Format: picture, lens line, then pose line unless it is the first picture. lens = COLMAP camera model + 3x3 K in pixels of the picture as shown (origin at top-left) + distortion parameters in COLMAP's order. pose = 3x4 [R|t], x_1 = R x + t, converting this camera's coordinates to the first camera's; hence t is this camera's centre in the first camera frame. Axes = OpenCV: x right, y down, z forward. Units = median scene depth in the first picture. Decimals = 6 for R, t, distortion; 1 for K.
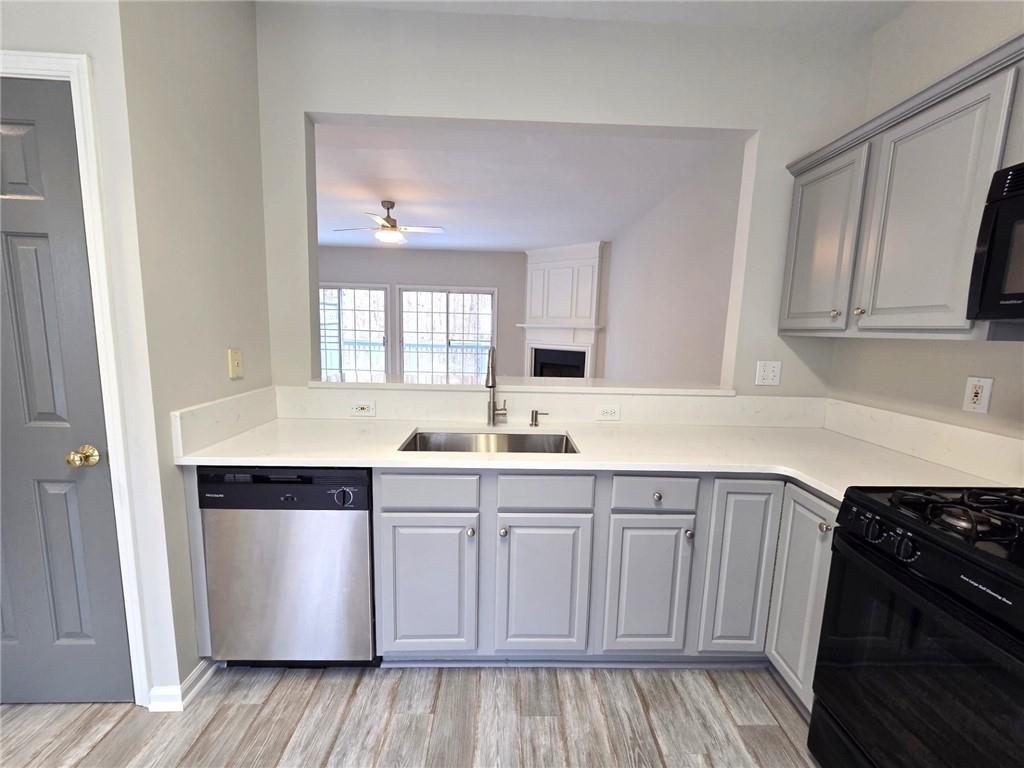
lens RADIAL K [[422.4, 0, 515.2], [0, 422.4, 386.9], [0, 0, 1]] dist [0.002891, -0.003195]
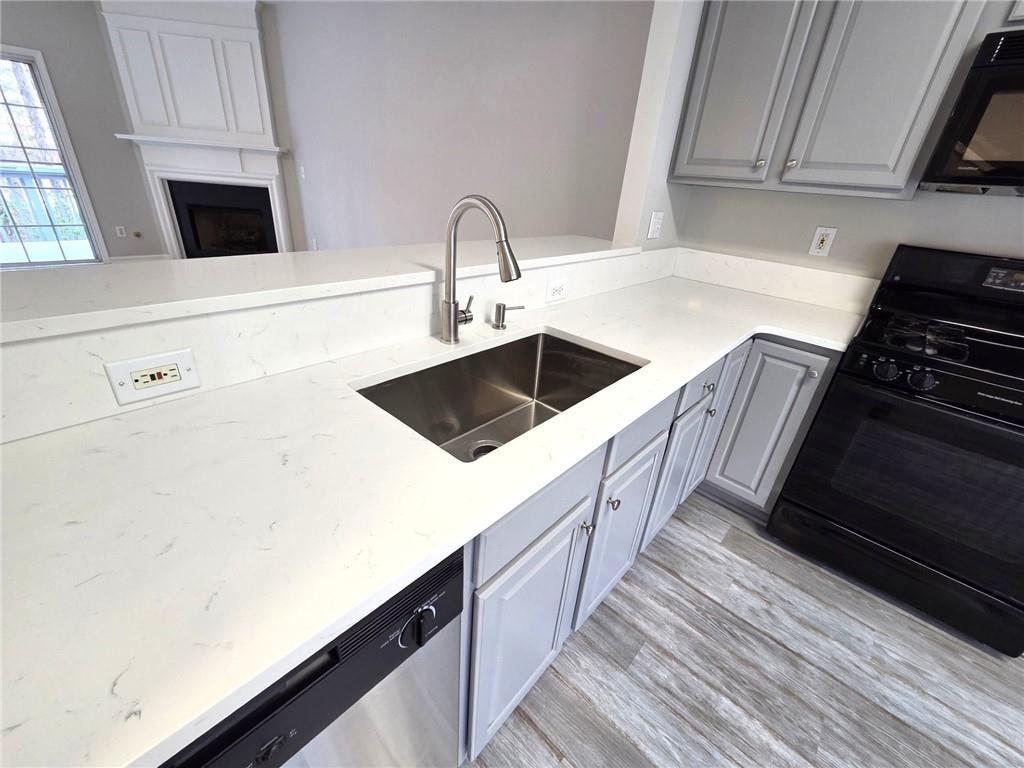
lens RADIAL K [[422.4, 0, 515.2], [0, 422.4, 386.9], [0, 0, 1]] dist [0.002891, -0.003195]
pose [[0.689438, -0.296071, 0.661073, -0.171953], [0.042109, 0.927488, 0.371473, -0.028153], [-0.723120, -0.228270, 0.651912, 0.232397]]
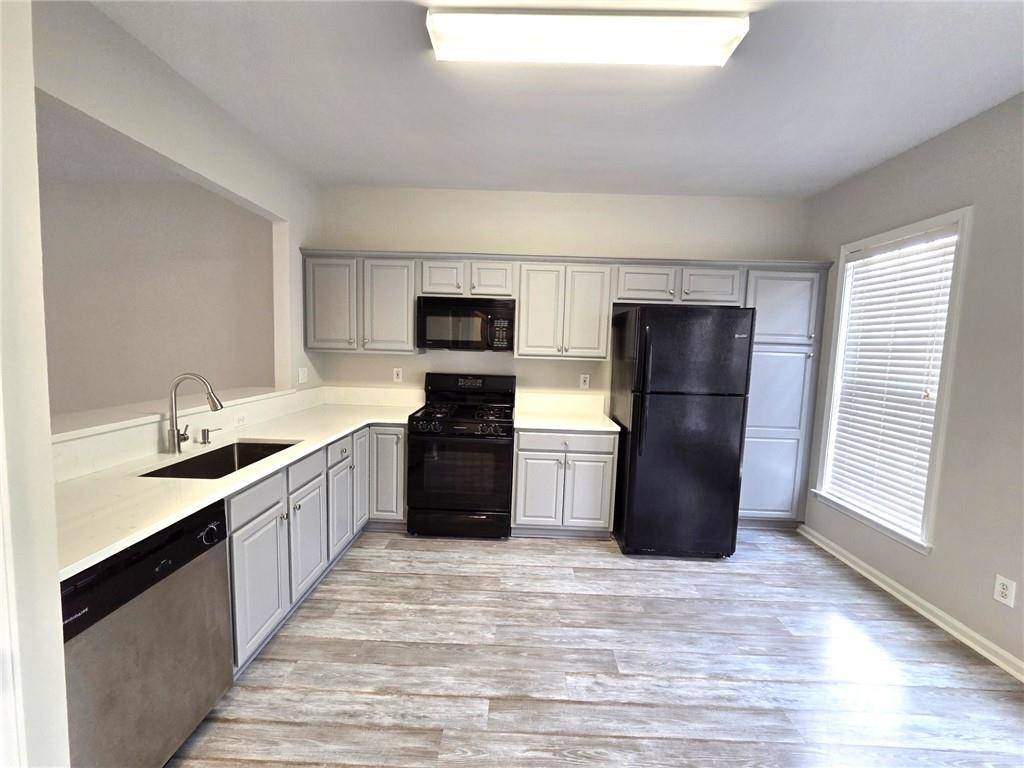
lens RADIAL K [[422.4, 0, 515.2], [0, 422.4, 386.9], [0, 0, 1]] dist [0.002891, -0.003195]
pose [[0.041638, -0.121805, 0.991680, -0.423838], [0.109482, 0.987121, 0.116648, -0.039492], [-0.993116, 0.103714, 0.054437, 0.060390]]
